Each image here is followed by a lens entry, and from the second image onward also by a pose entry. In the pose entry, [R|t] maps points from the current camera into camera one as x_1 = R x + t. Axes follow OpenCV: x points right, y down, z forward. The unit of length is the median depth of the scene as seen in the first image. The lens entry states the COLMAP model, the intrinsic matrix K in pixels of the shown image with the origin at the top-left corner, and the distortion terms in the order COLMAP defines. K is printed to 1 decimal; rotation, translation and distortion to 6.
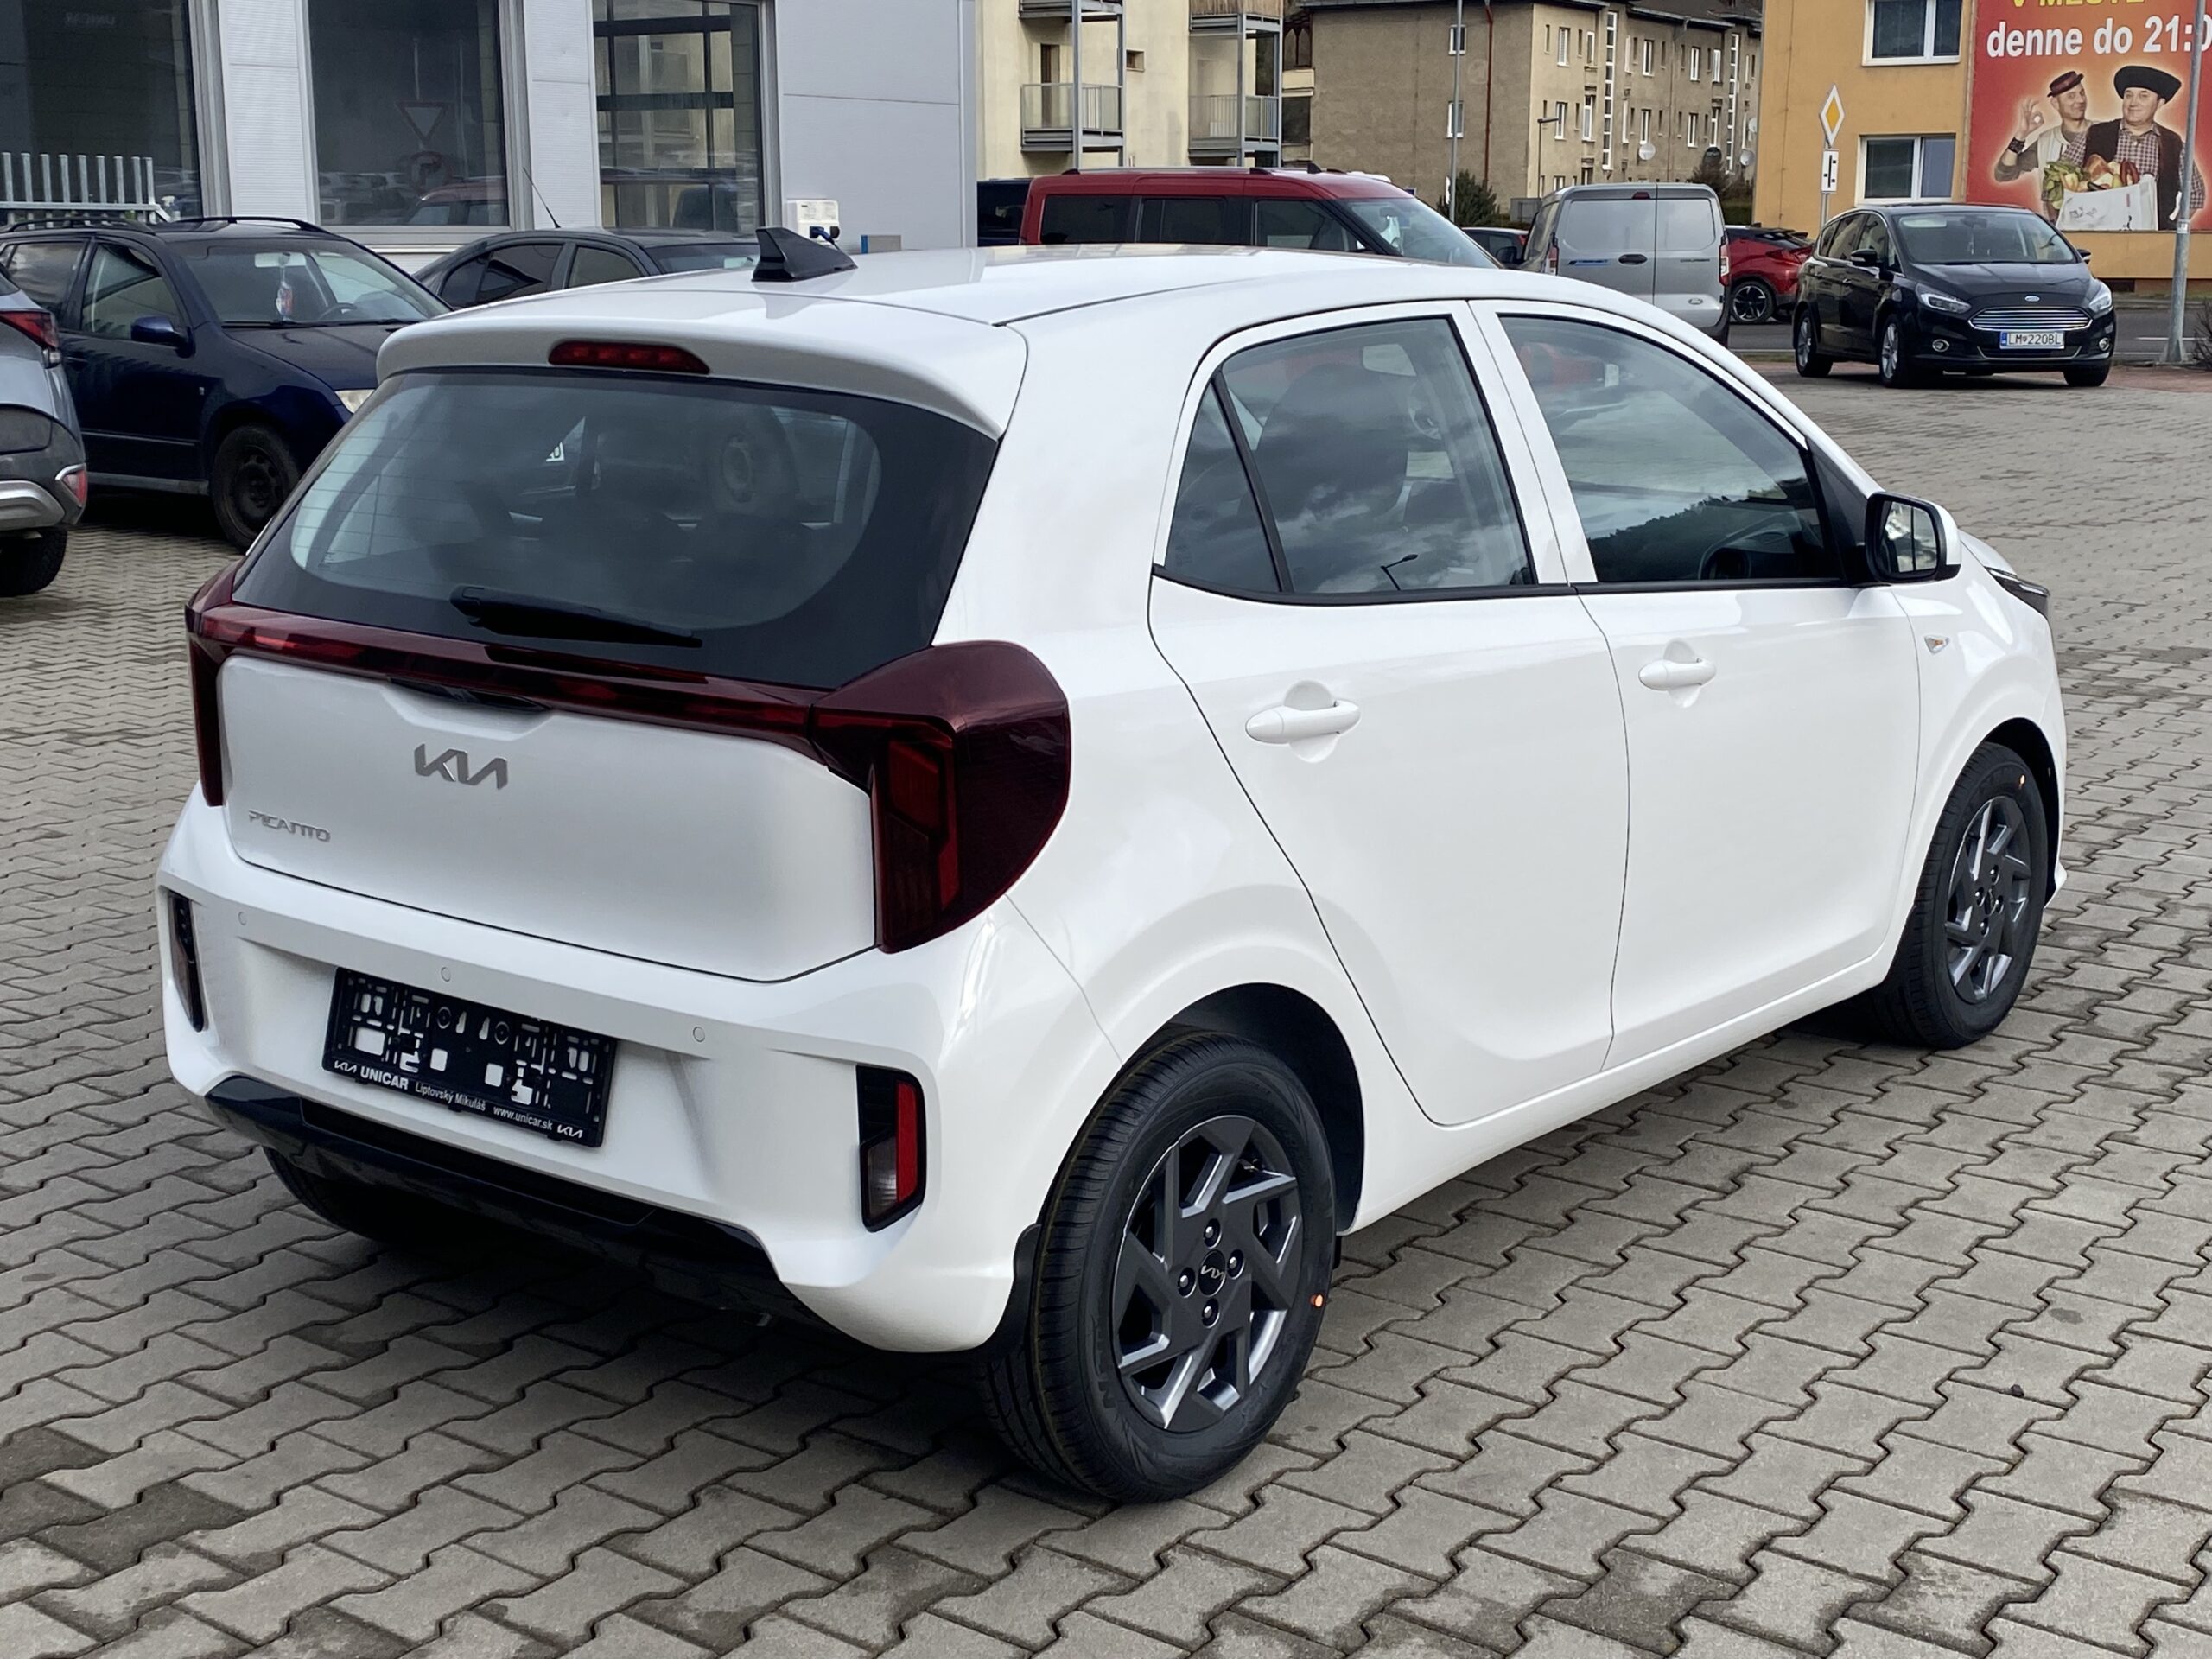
lens RADIAL K [[2794.9, 0, 1123.6], [0, 2794.9, 825.6], [0, 0, 1]] dist [0.070875, 0.000000]
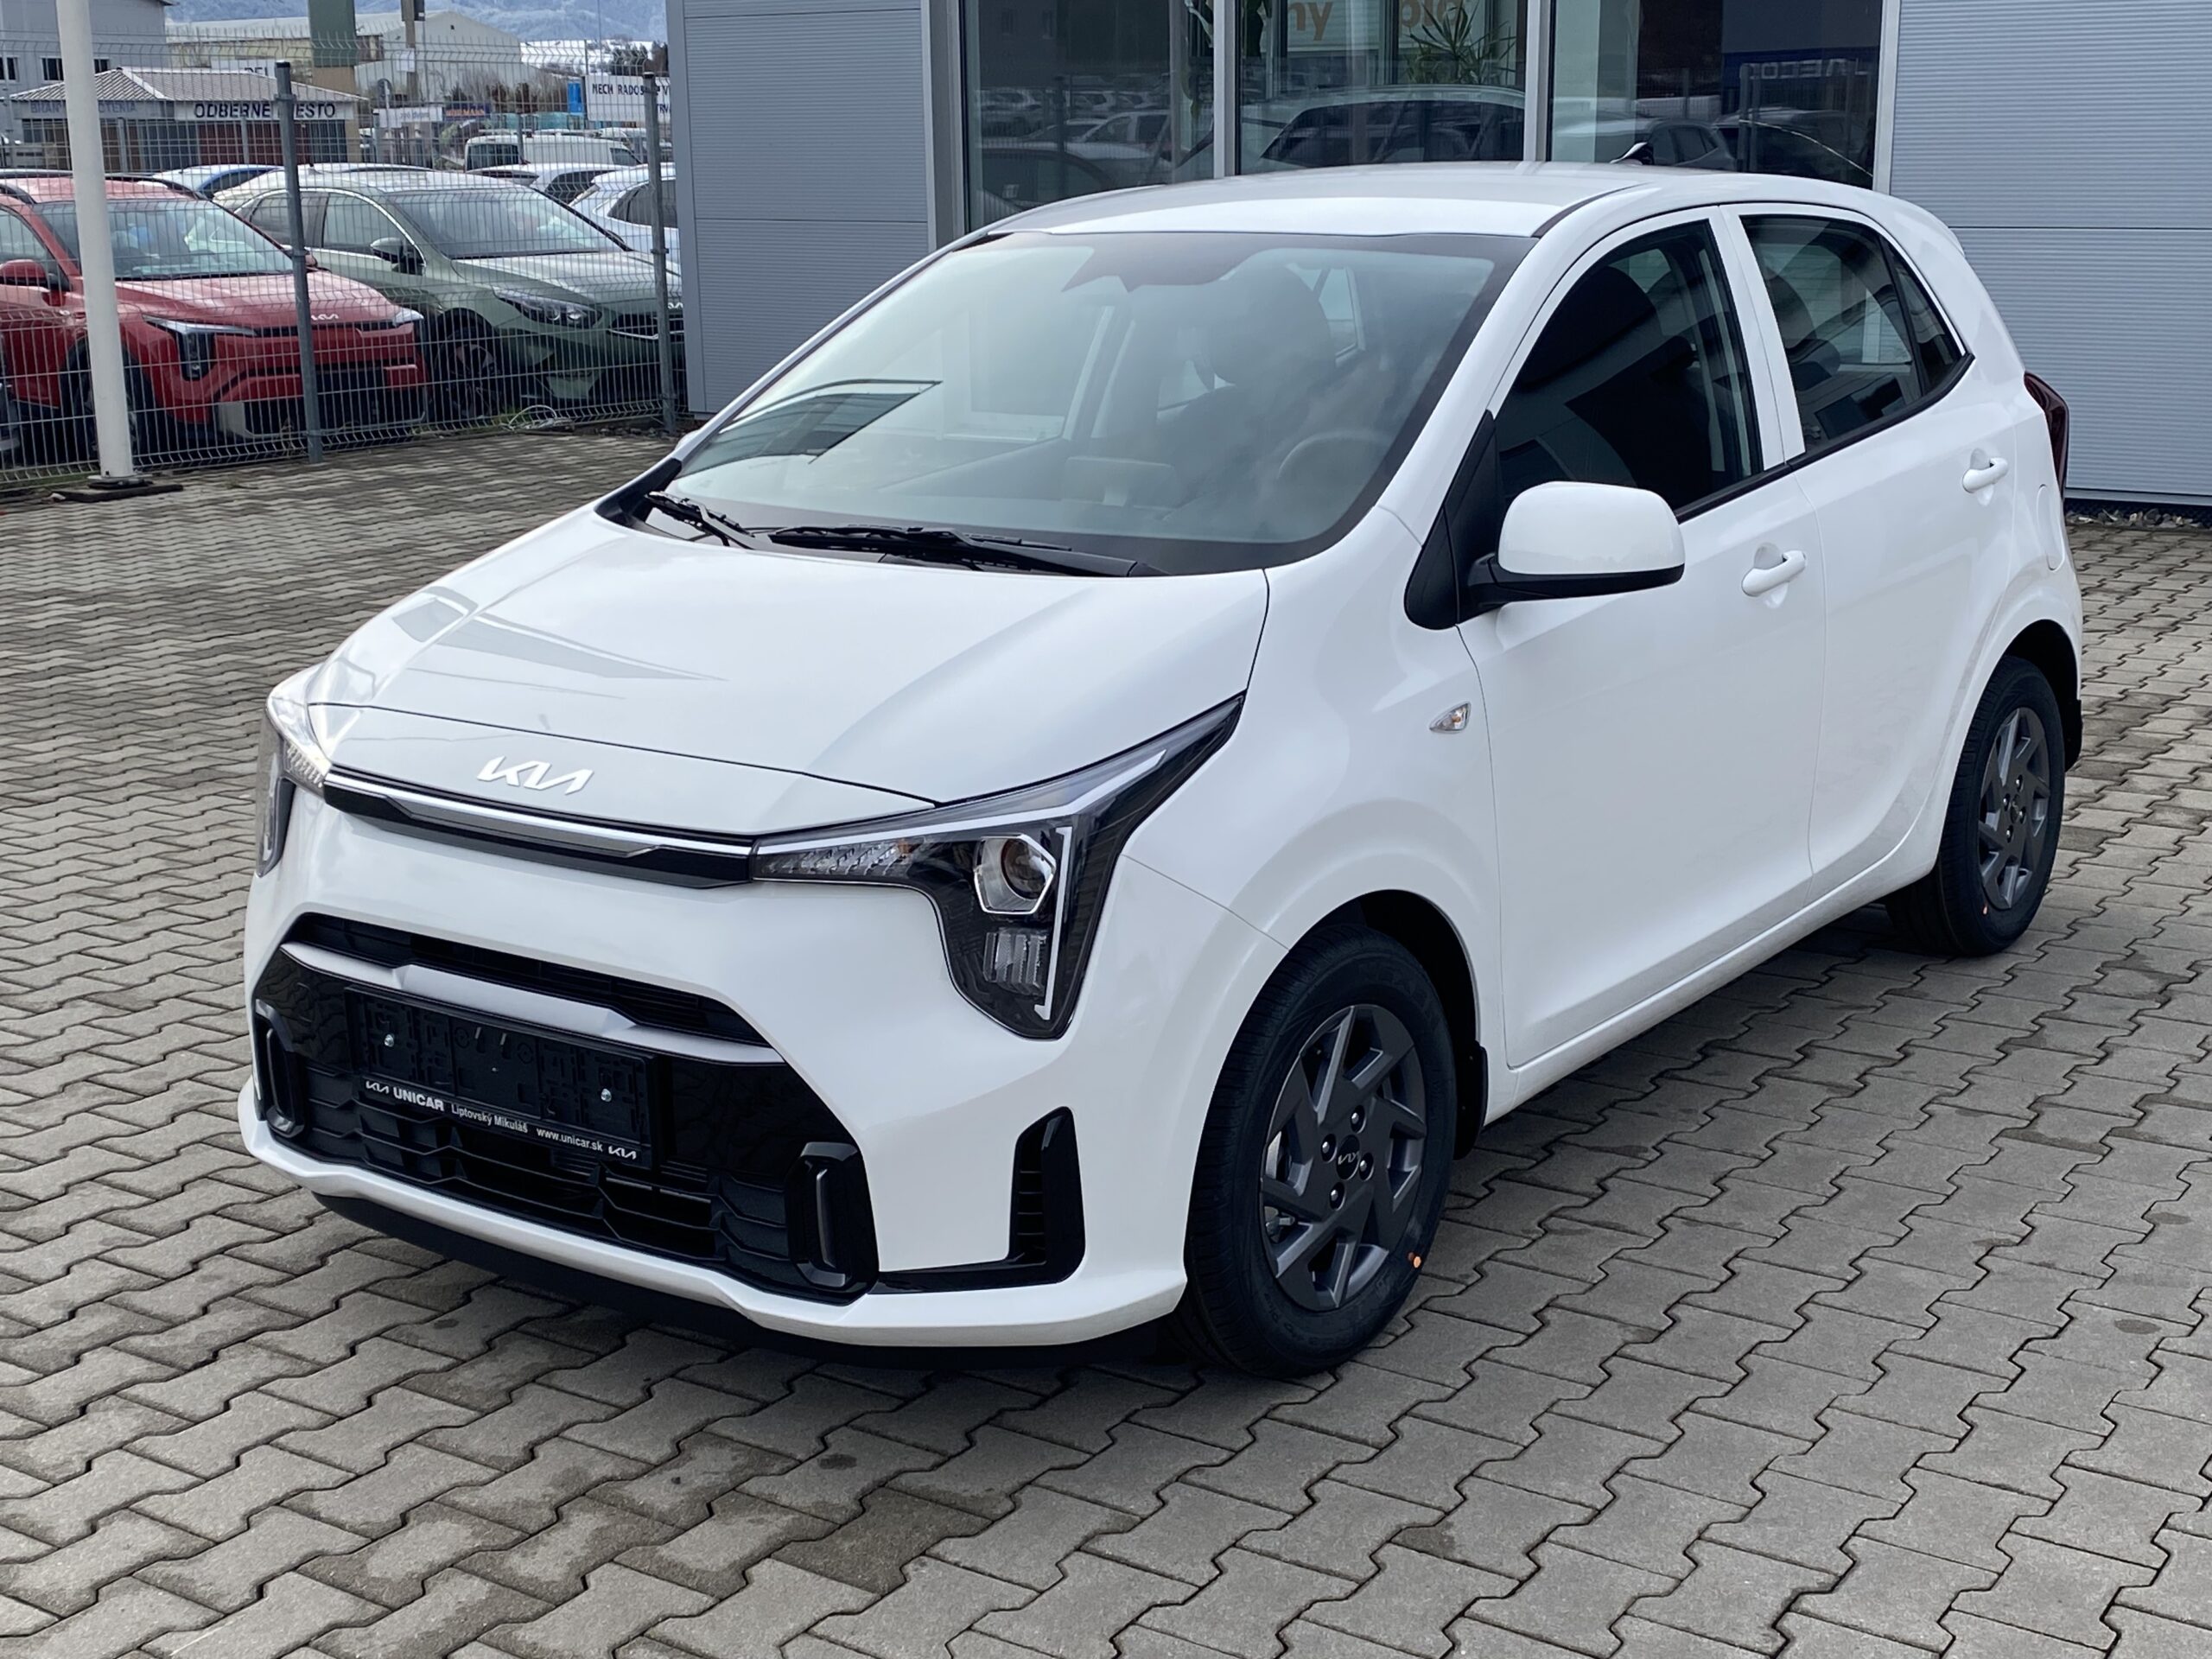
lens RADIAL K [[2820.0, 0, 1150.6], [0, 2820.0, 796.1], [0, 0, 1]] dist [0.024235, 0.000000]
pose [[-0.999210, 0.023823, -0.031822, 0.203537], [0.008352, 0.908475, 0.417856, -0.546763], [0.038864, 0.417260, -0.907956, 2.585900]]
